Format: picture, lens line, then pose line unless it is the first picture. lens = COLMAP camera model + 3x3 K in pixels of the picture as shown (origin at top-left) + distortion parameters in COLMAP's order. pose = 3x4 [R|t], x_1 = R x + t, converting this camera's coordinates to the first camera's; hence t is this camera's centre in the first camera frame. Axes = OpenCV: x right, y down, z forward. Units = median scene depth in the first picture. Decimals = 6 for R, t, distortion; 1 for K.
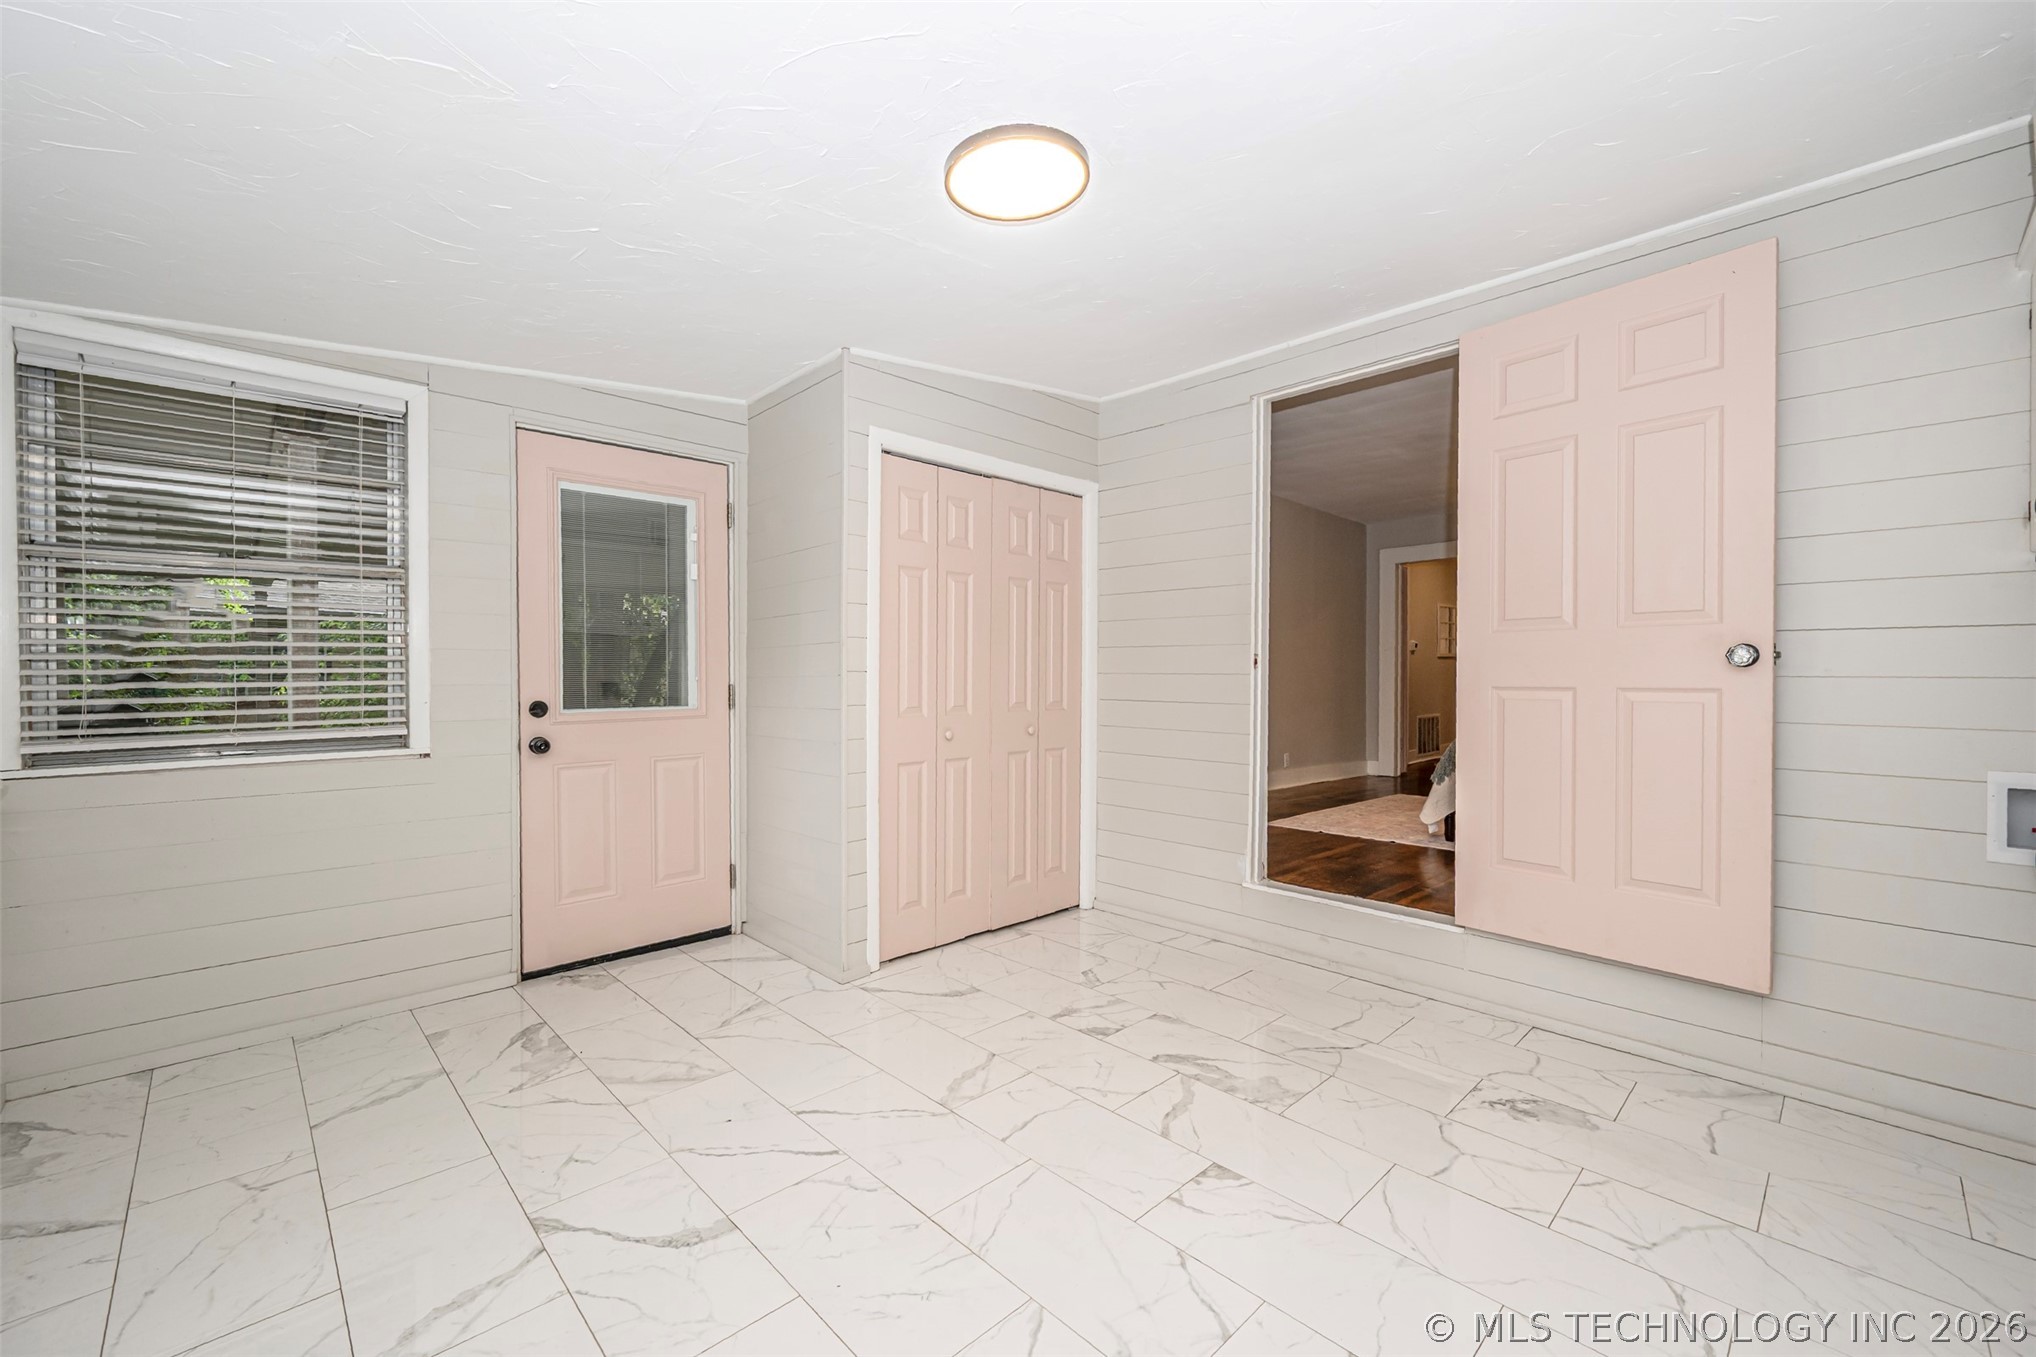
lens RADIAL K [[822.3, 0, 1014.4], [0, 822.3, 678.1], [0, 0, 1]] dist [0.004556, -0.000222]
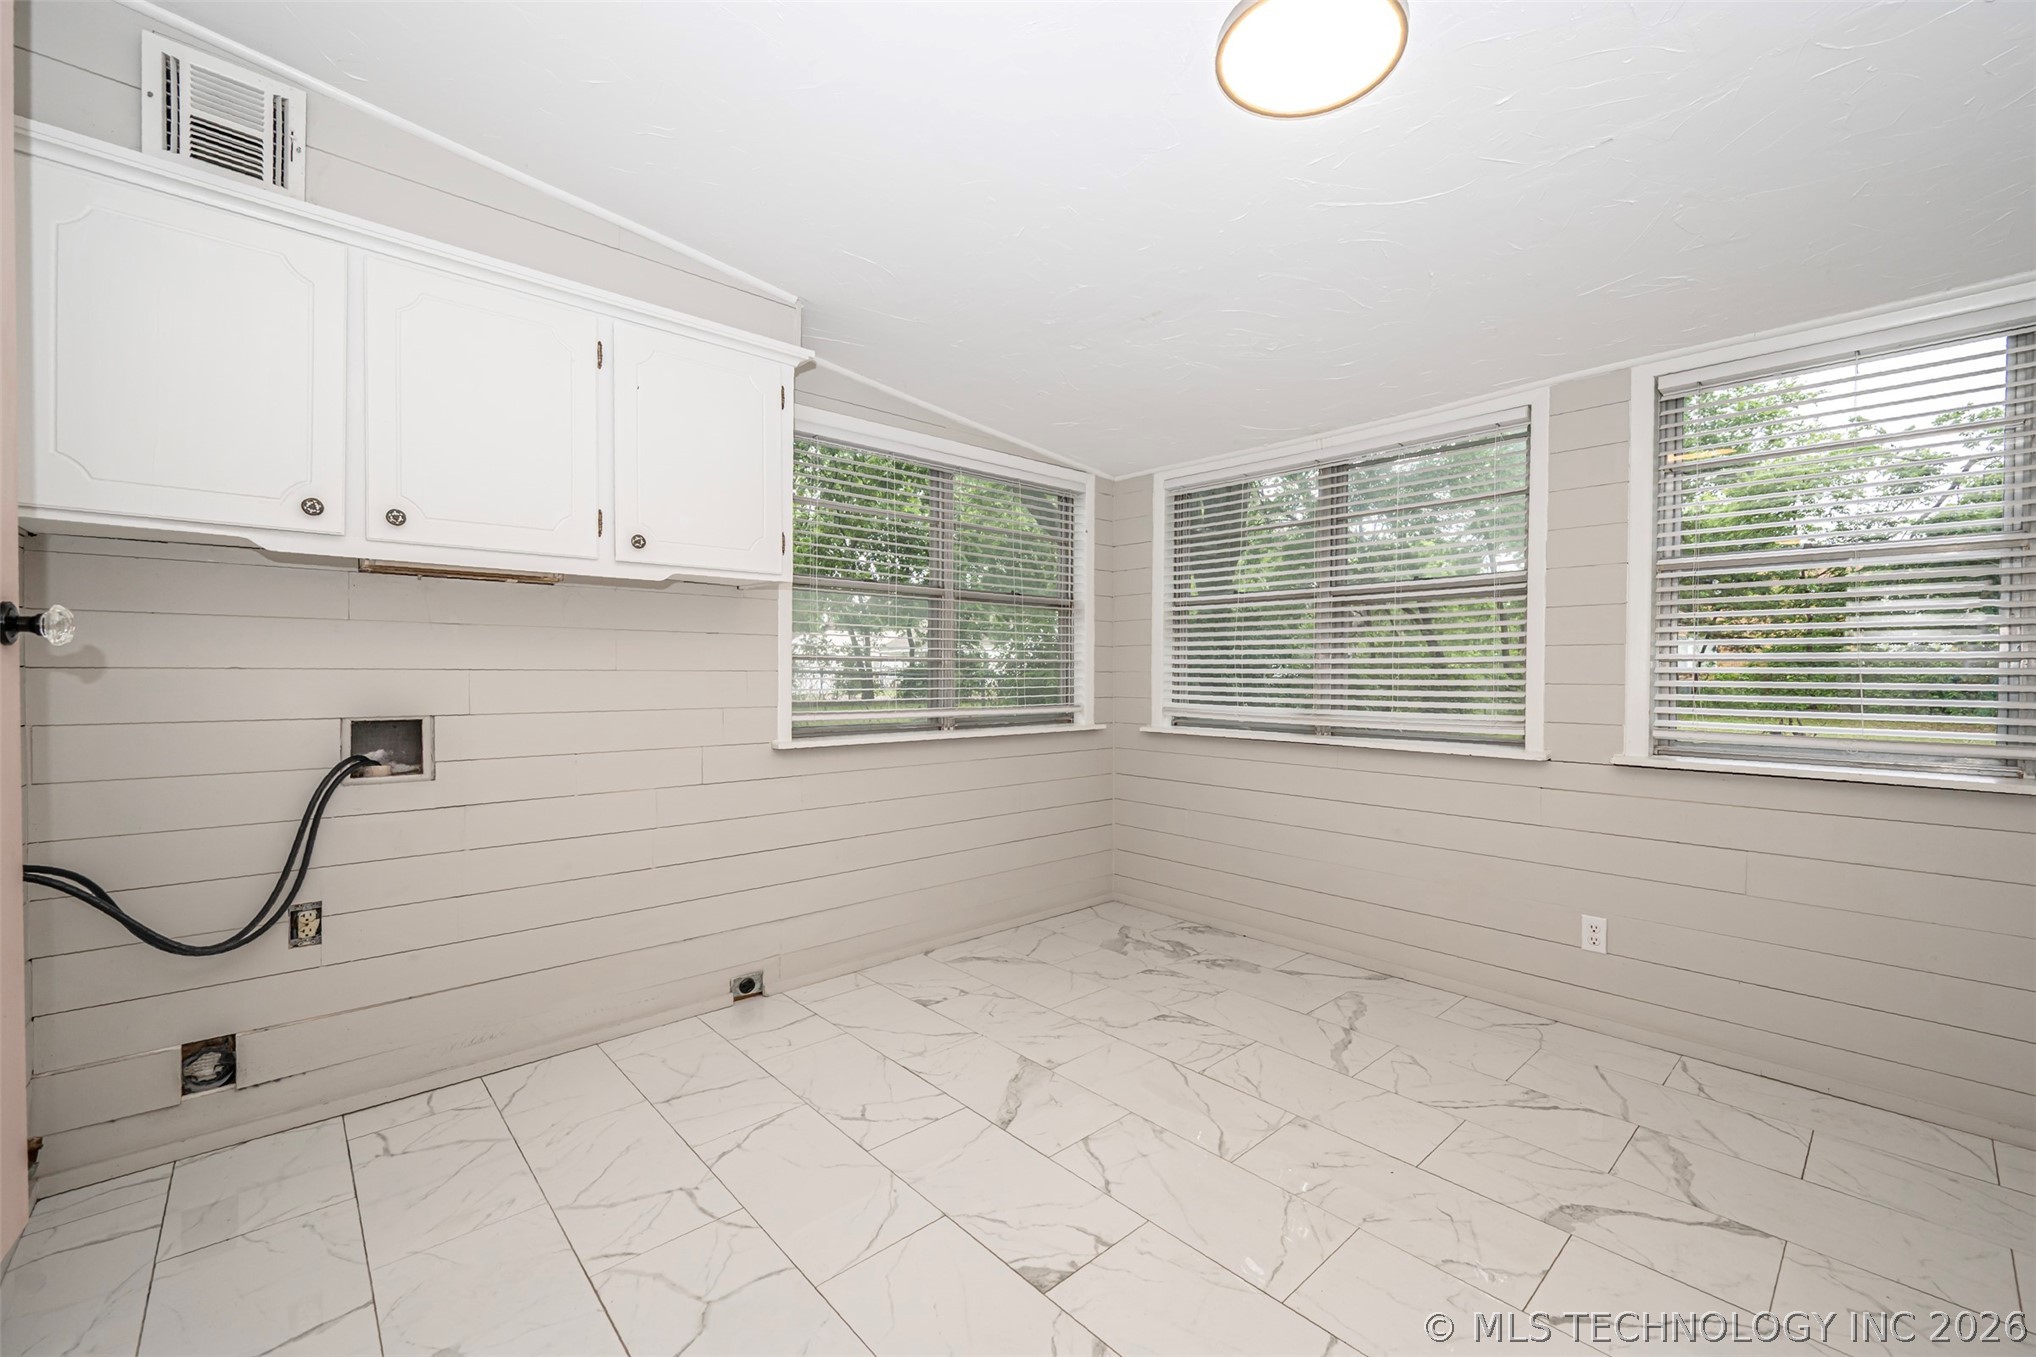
lens RADIAL K [[822.3, 0, 1021.4], [0, 822.3, 678.1], [0, 0, 1]] dist [0.004556, -0.000222]
pose [[-0.999561, -0.007829, 0.028560, 0.282455], [-0.007520, 0.999912, 0.010912, -0.007556], [-0.028643, 0.010692, -0.999533, 2.040011]]
